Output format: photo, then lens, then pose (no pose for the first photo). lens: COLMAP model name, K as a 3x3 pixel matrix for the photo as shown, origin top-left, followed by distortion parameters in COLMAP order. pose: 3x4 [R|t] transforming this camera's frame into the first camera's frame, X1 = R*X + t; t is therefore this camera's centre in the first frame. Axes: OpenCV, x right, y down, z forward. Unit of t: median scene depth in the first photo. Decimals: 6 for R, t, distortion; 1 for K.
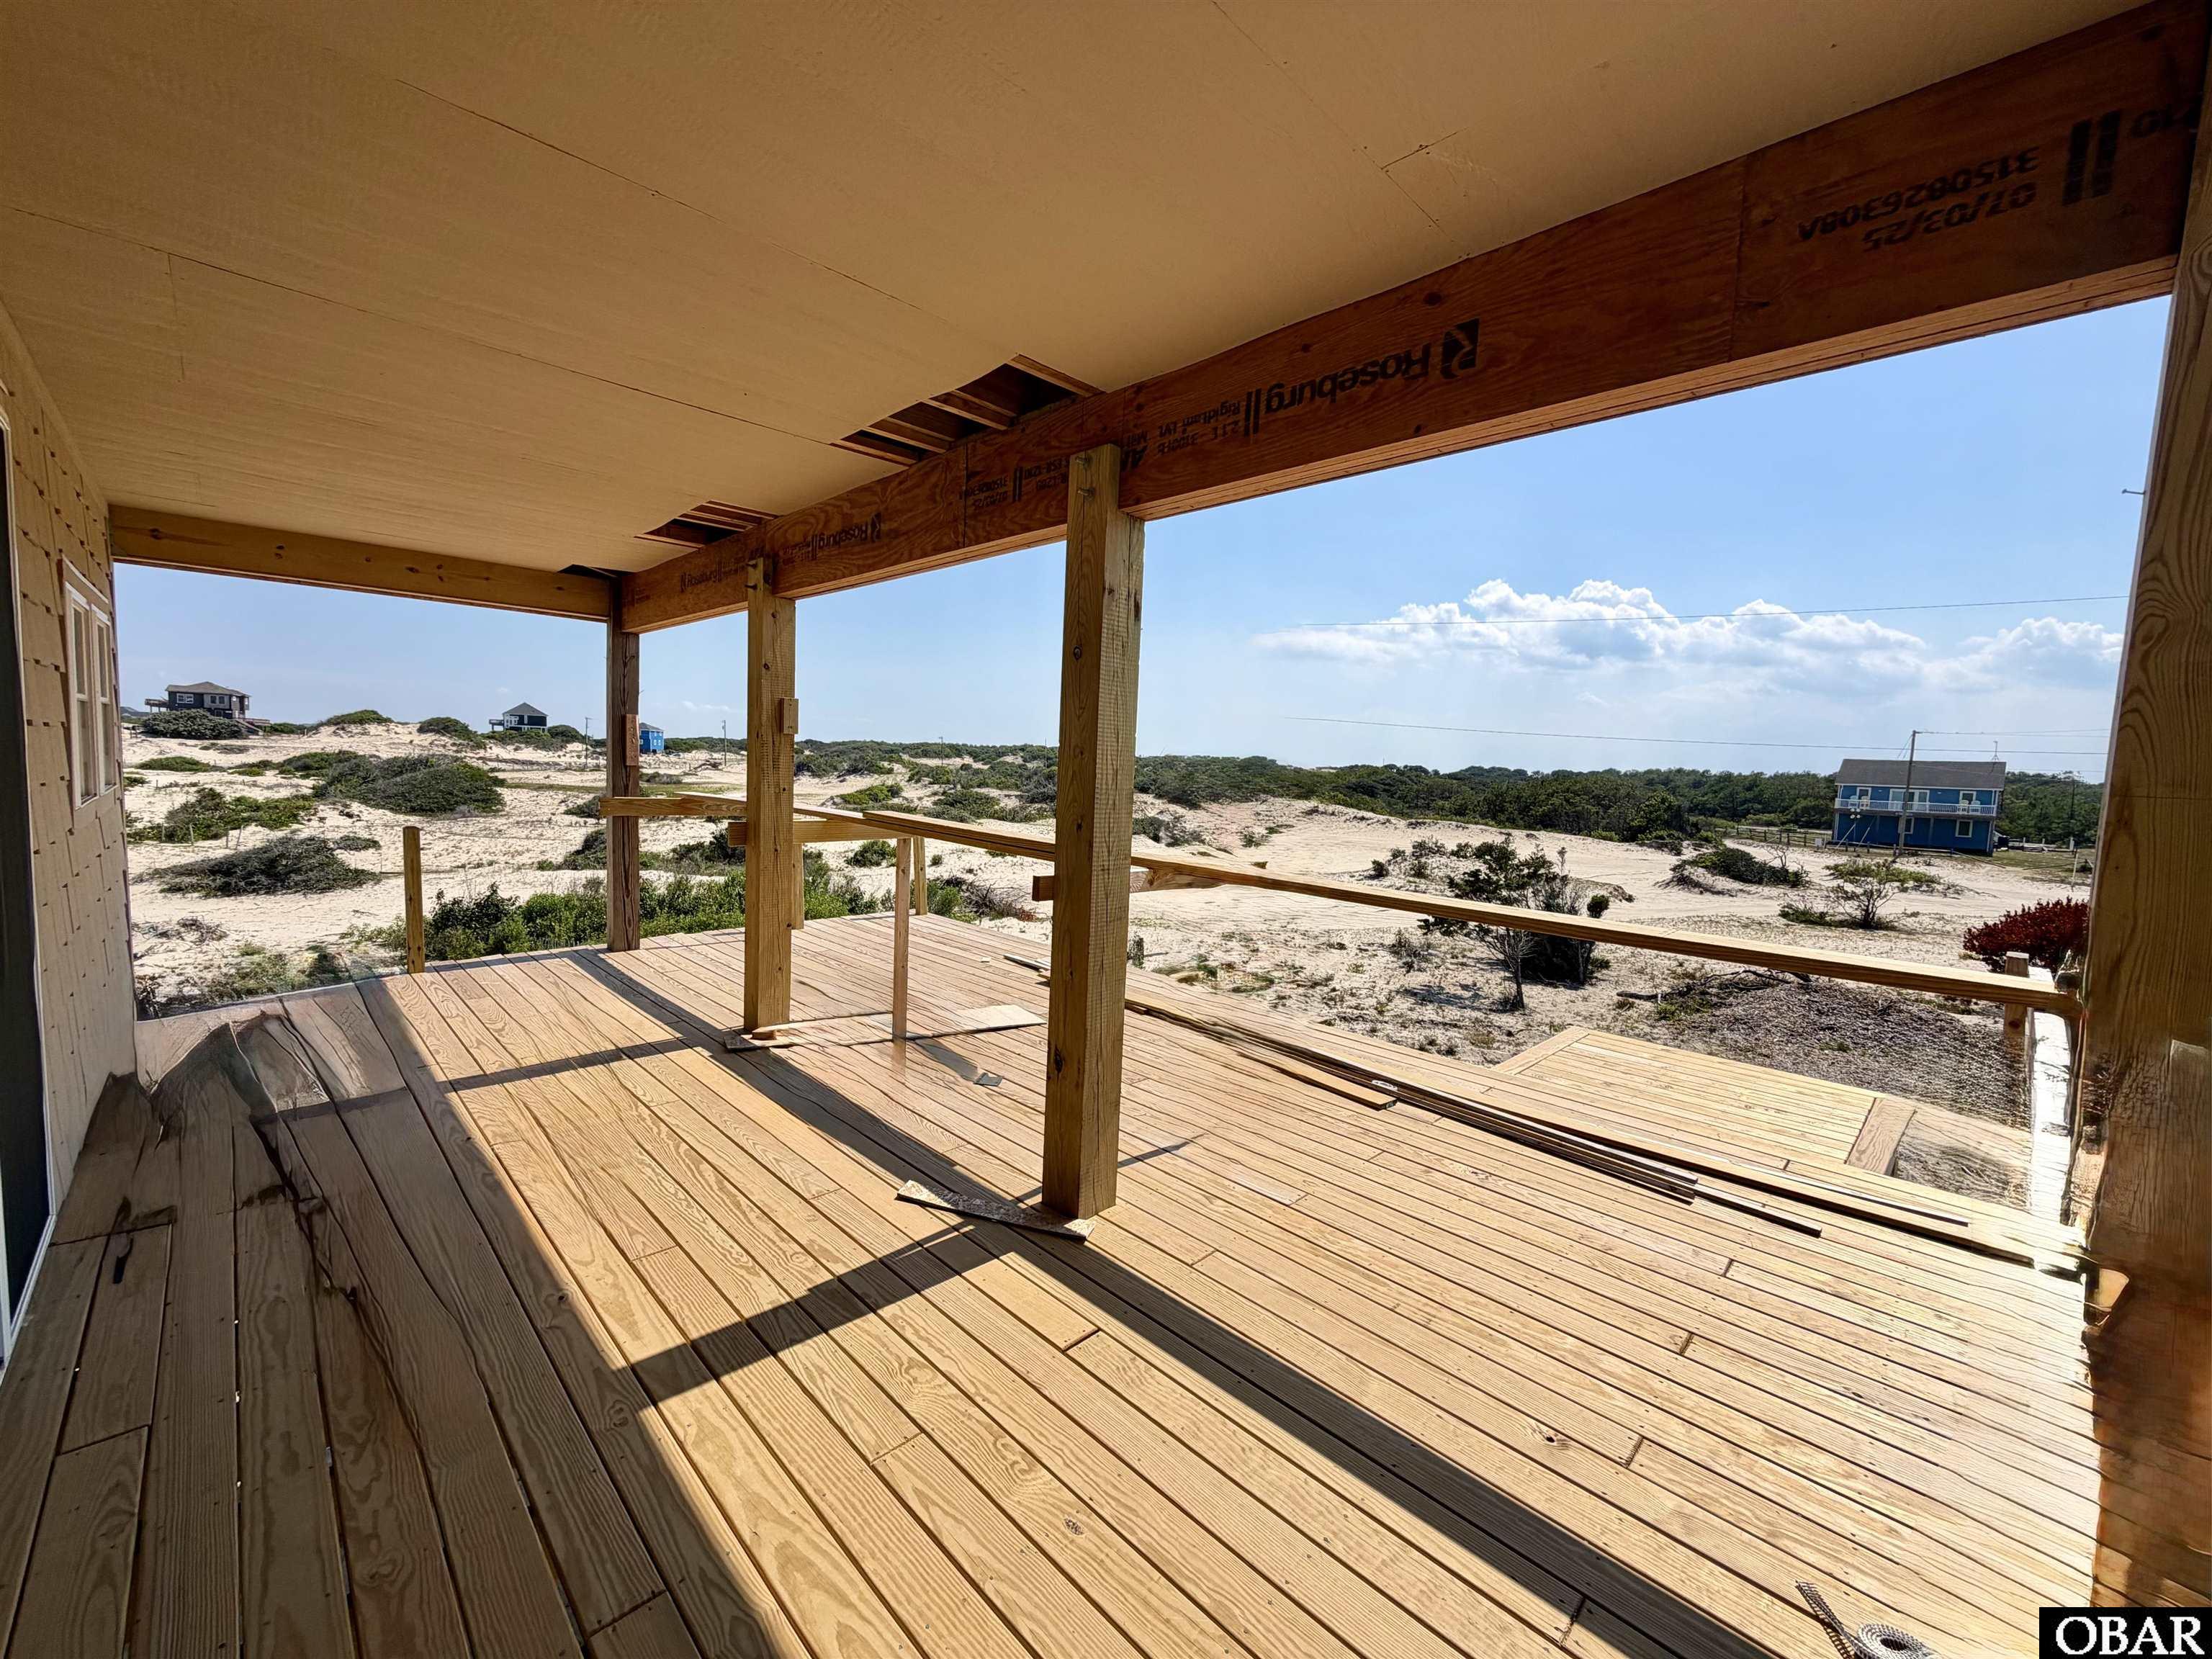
lens RADIAL K [[882.7, 0, 1097.3], [0, 882.7, 829.7], [0, 0, 1]] dist [0.001361, -0.000239]
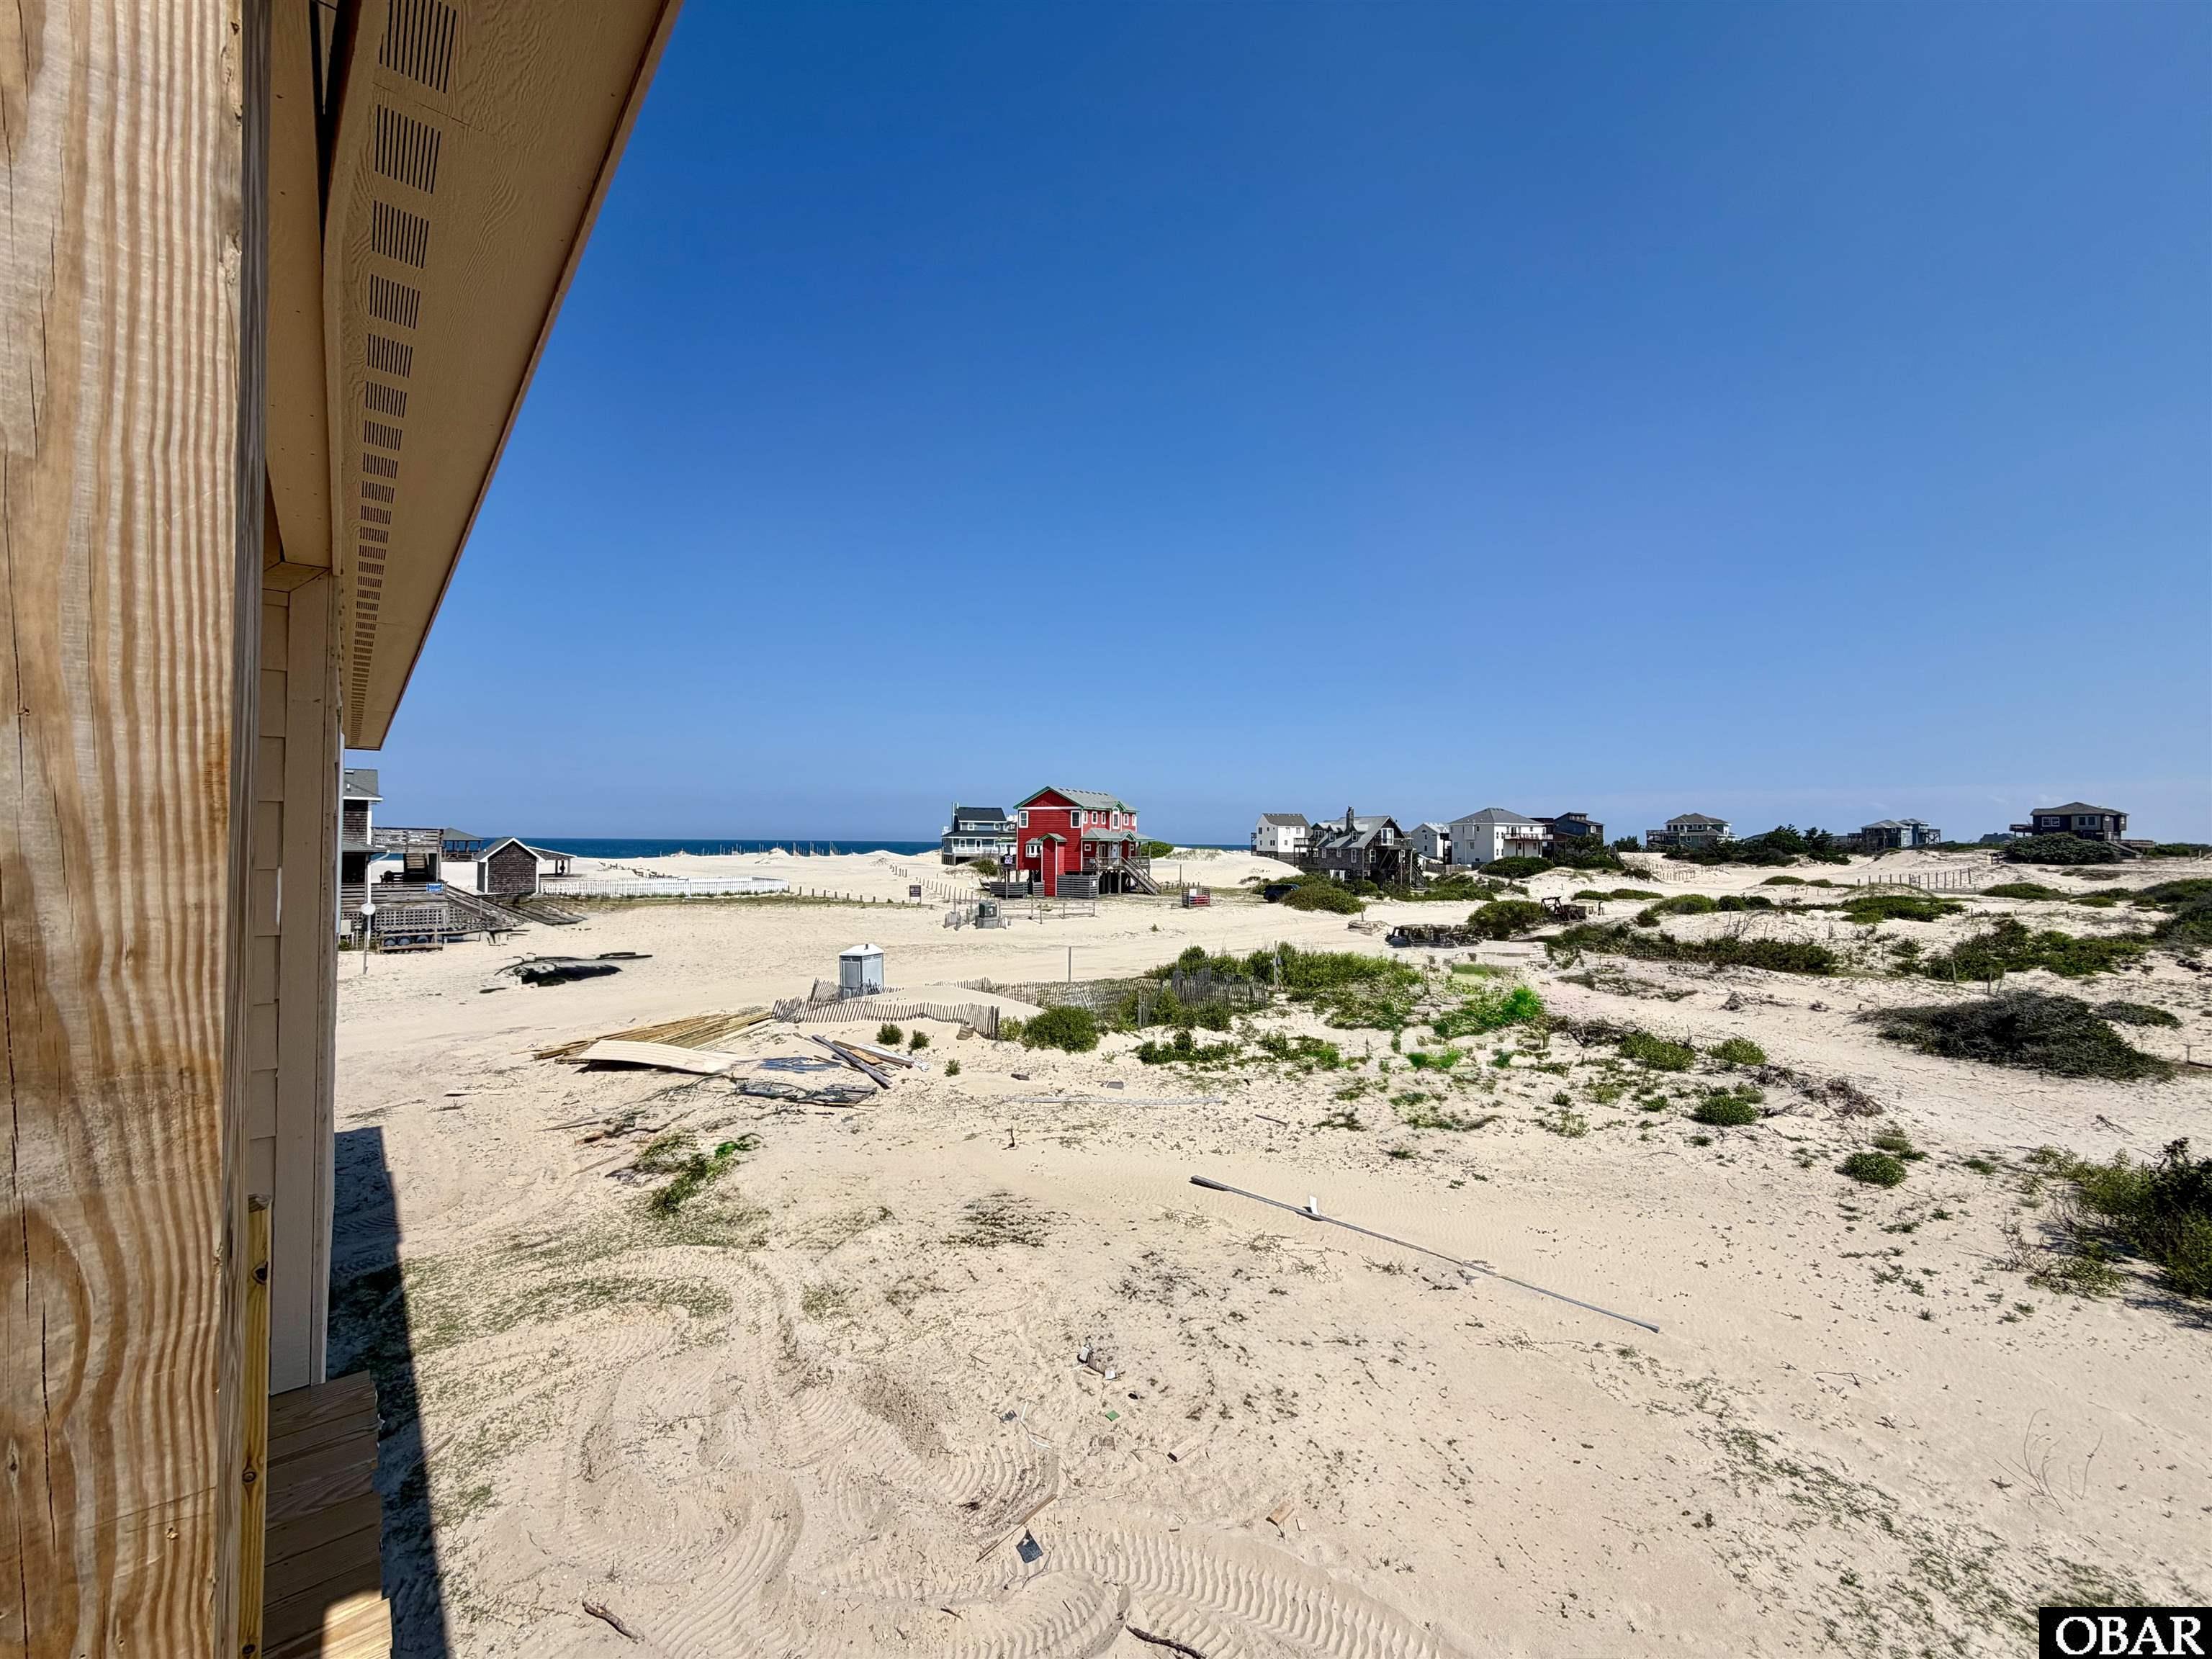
lens RADIAL K [[882.7, 0, 1103.2], [0, 882.7, 834.1], [0, 0, 1]] dist [0.001361, -0.000239]
pose [[-0.063735, -0.047490, -0.996836, -0.082874], [-0.088398, 0.995209, -0.041761, -0.021749], [0.994044, 0.085457, -0.067628, 0.208139]]
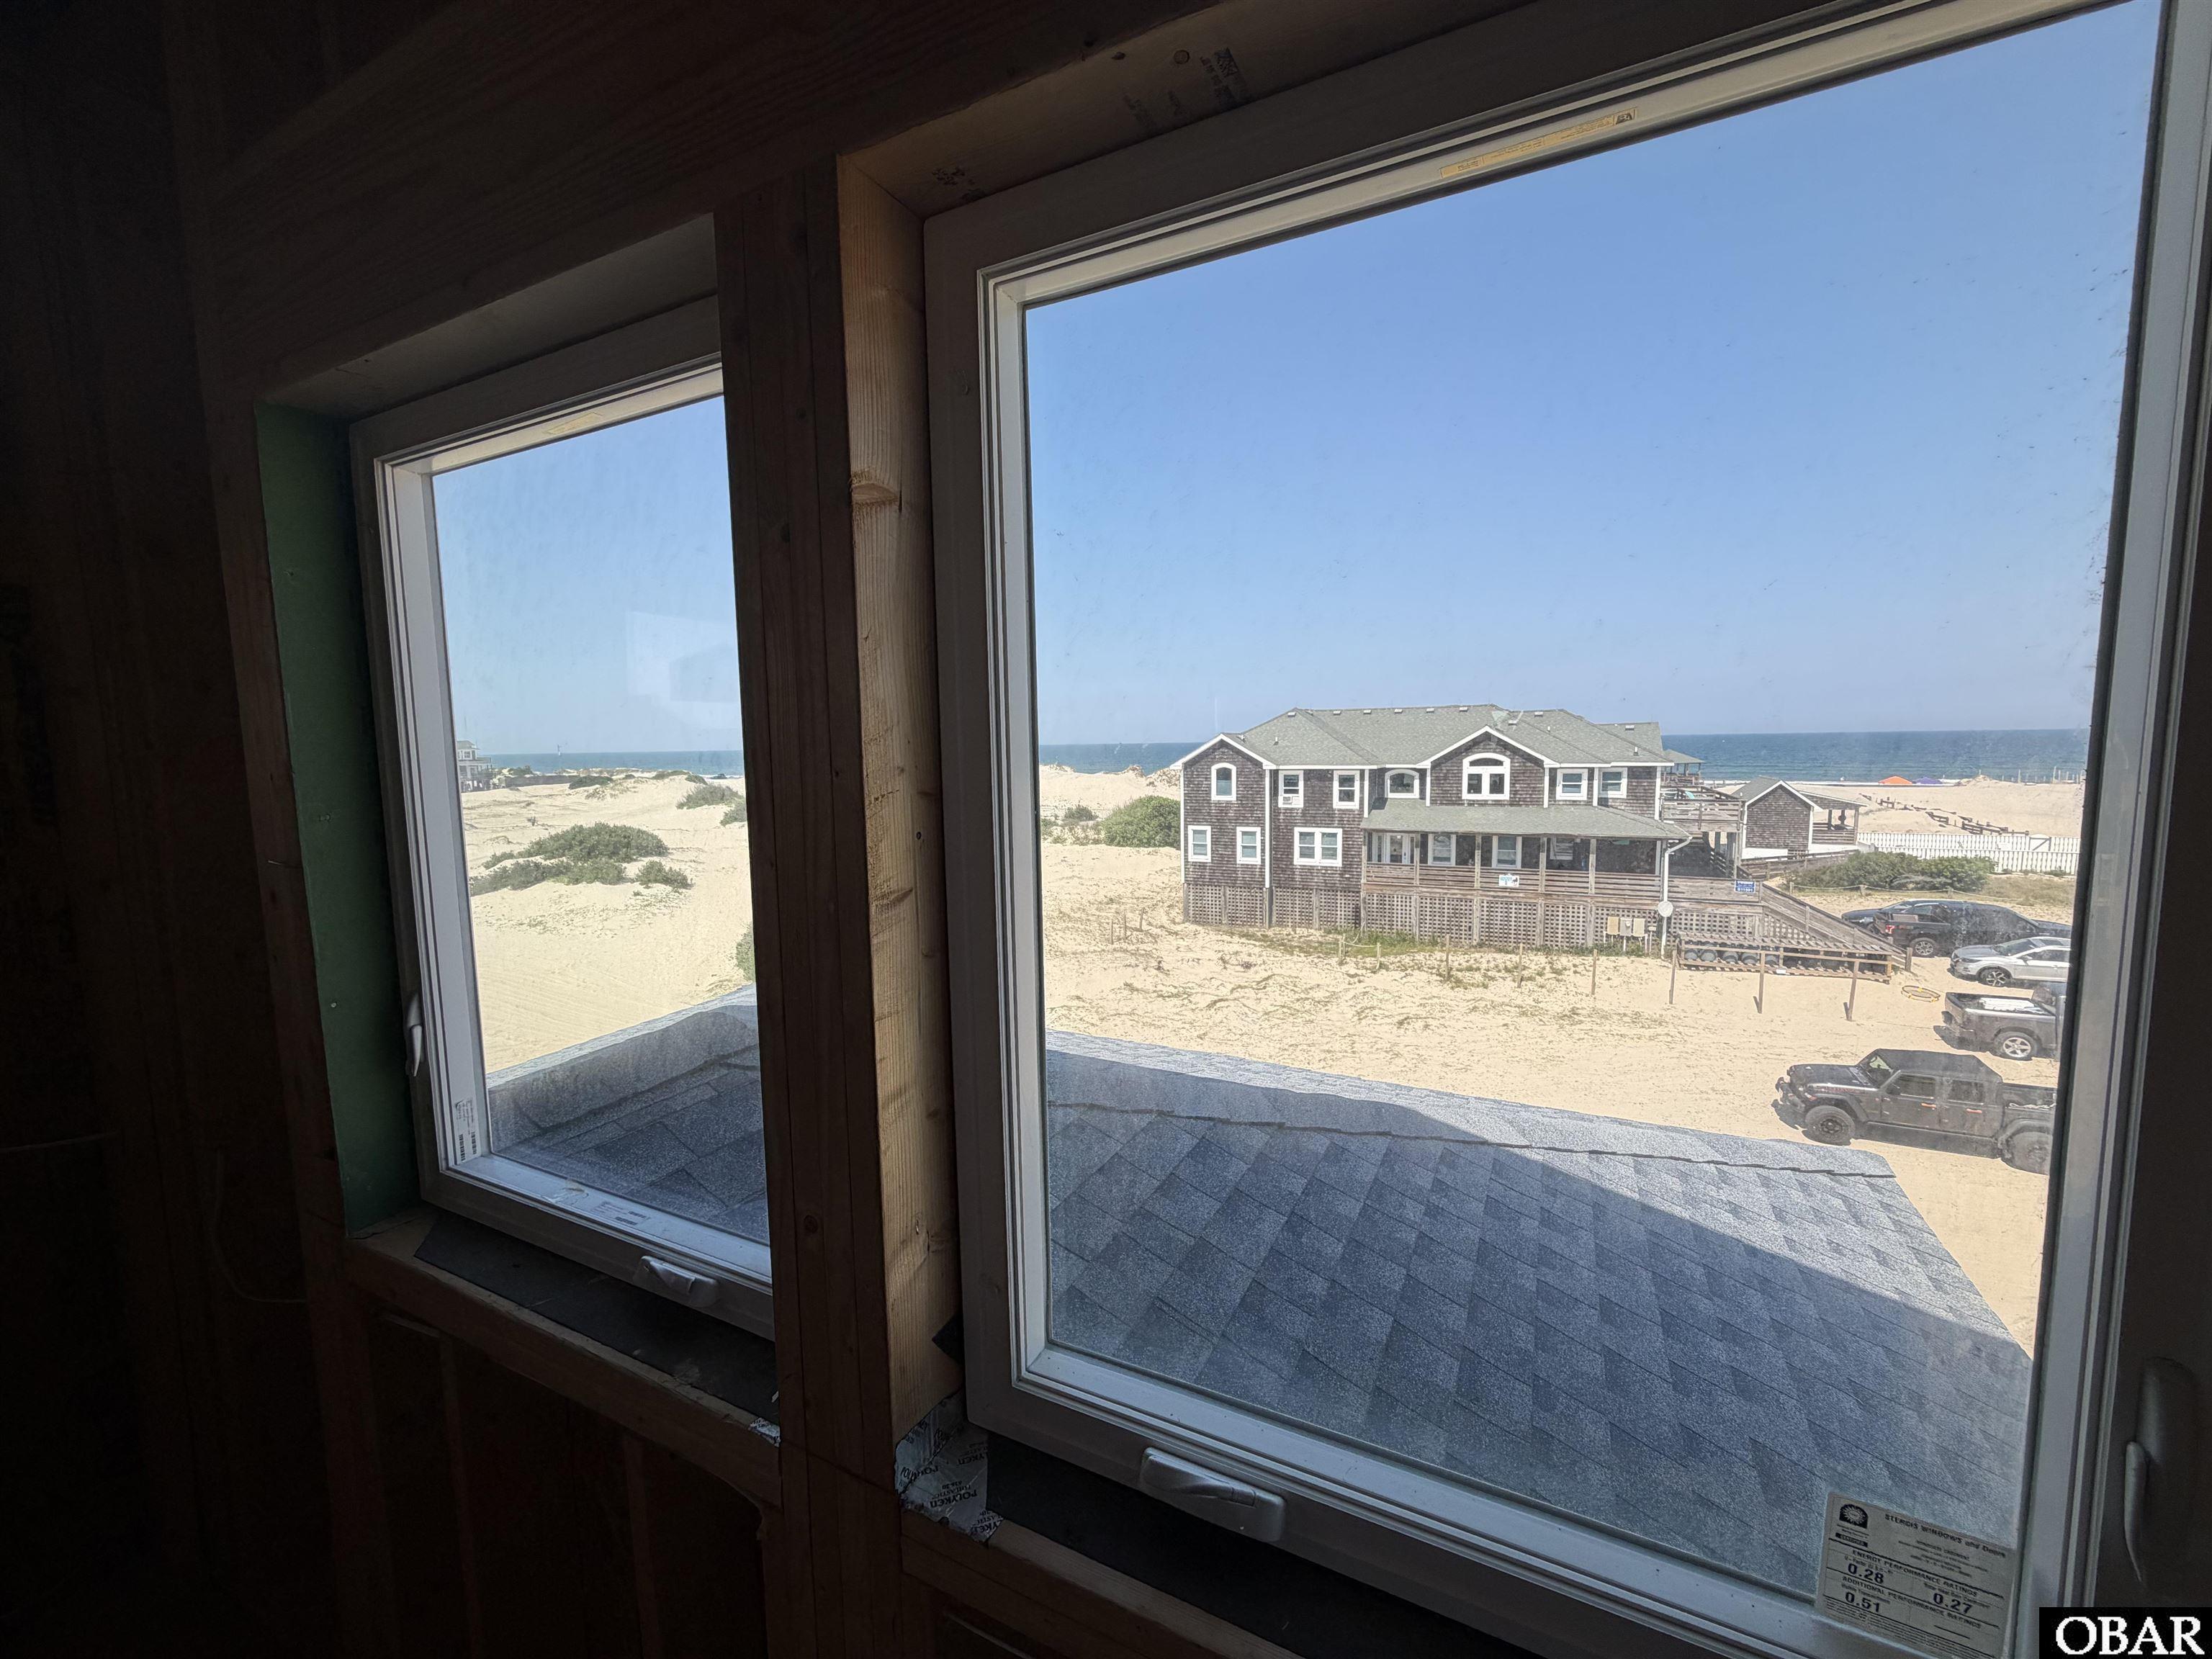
lens RADIAL K [[882.7, 0, 1095.2], [0, 882.7, 831.3], [0, 0, 1]] dist [0.001361, -0.000239]
pose [[-0.945341, 0.010620, -0.325912, -0.298292], [-0.043627, 0.986365, 0.158686, -0.086662], [0.323153, 0.164231, -0.931987, -0.142138]]
